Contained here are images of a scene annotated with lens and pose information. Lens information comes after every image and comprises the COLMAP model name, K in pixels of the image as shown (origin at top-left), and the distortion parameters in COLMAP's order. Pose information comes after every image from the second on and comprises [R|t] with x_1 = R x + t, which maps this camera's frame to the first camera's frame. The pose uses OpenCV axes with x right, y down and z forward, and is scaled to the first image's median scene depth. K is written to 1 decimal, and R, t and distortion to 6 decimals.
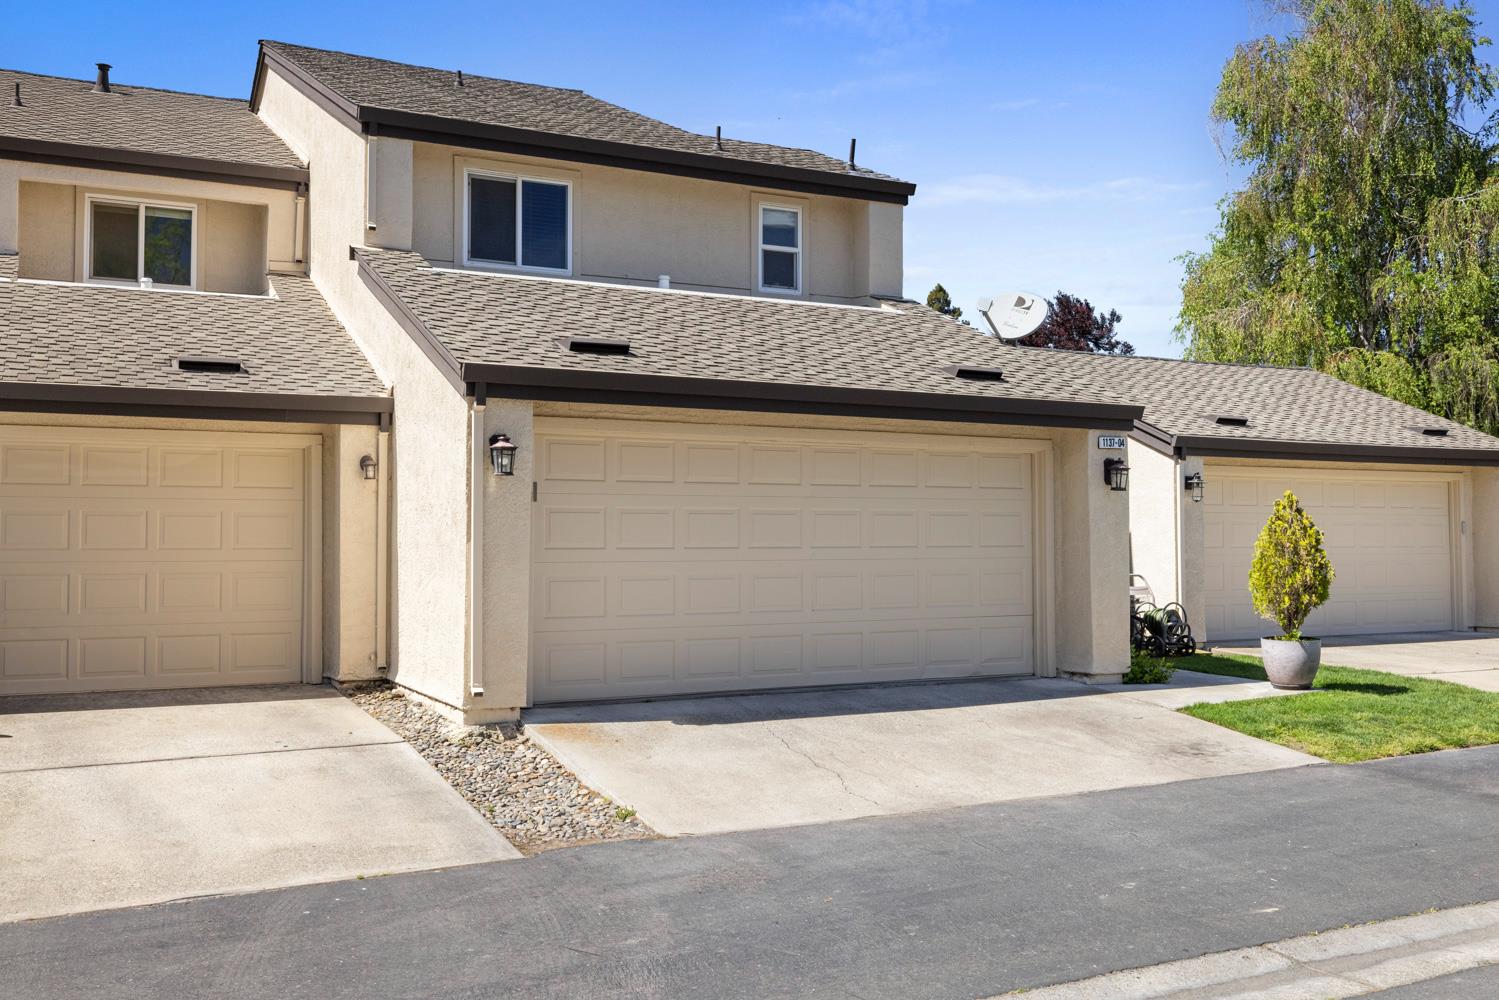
lens RADIAL K [[1460.1, 0, 749.5], [0, 1460.1, 500.0], [0, 0, 1]] dist [-0.006247, -0.000501]
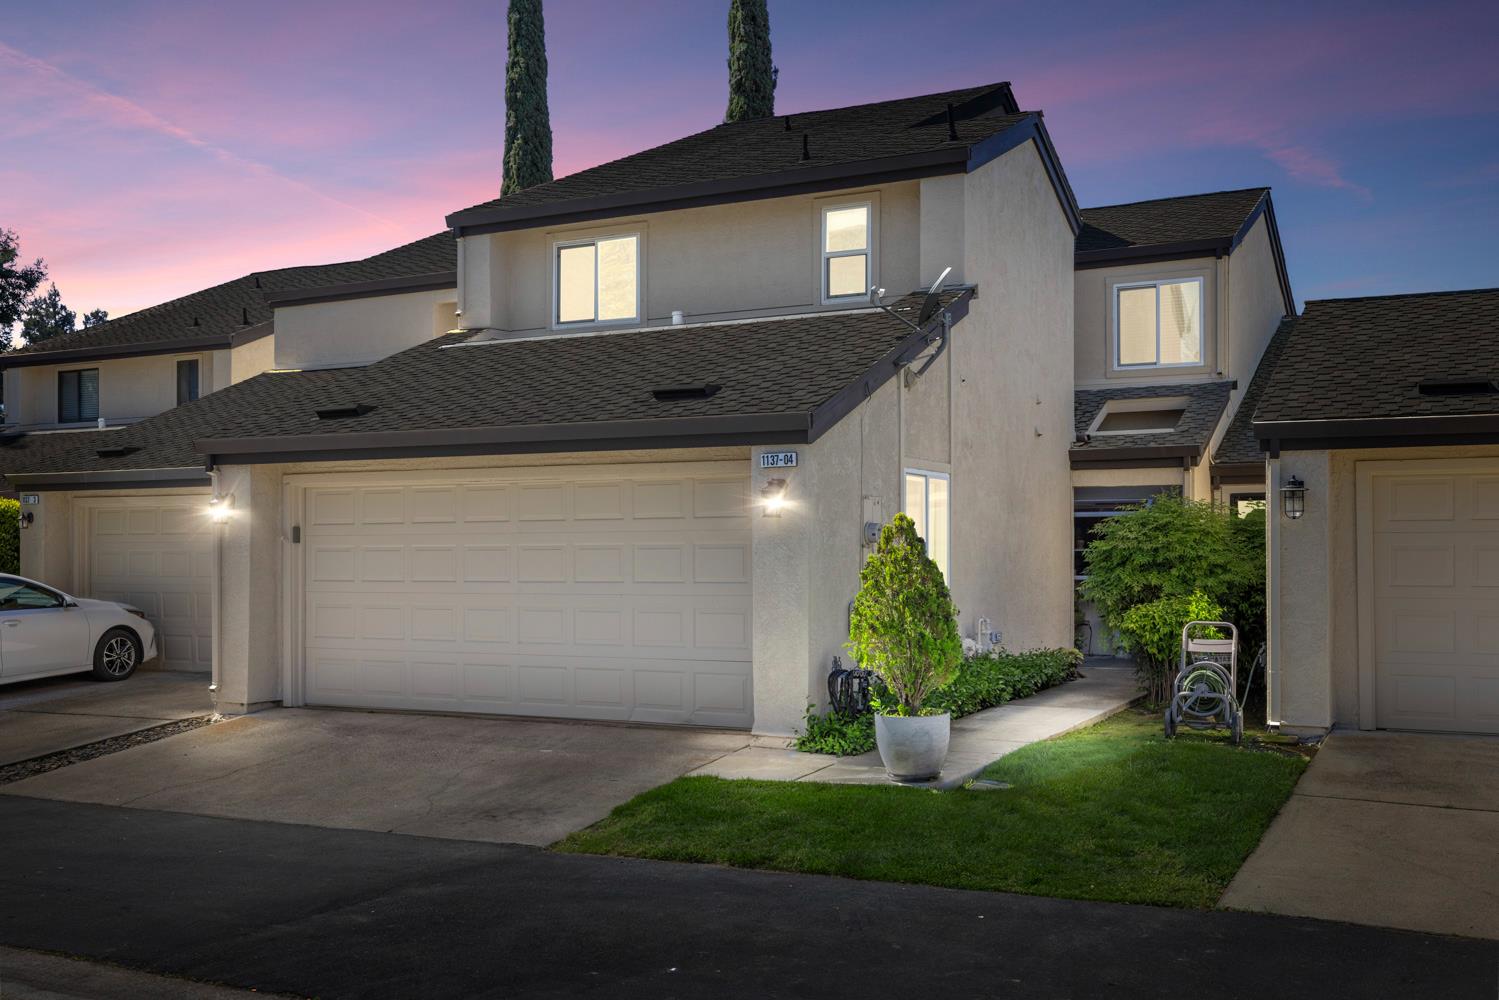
lens RADIAL K [[1523.2, 0, 749.5], [0, 1523.2, 500.0], [0, 0, 1]] dist [-0.066937, -0.002572]
pose [[0.563336, -0.029958, -0.825684, 0.981364], [0.028819, 0.999447, -0.016600, -0.002407], [0.825725, -0.014444, 0.563888, 0.506258]]
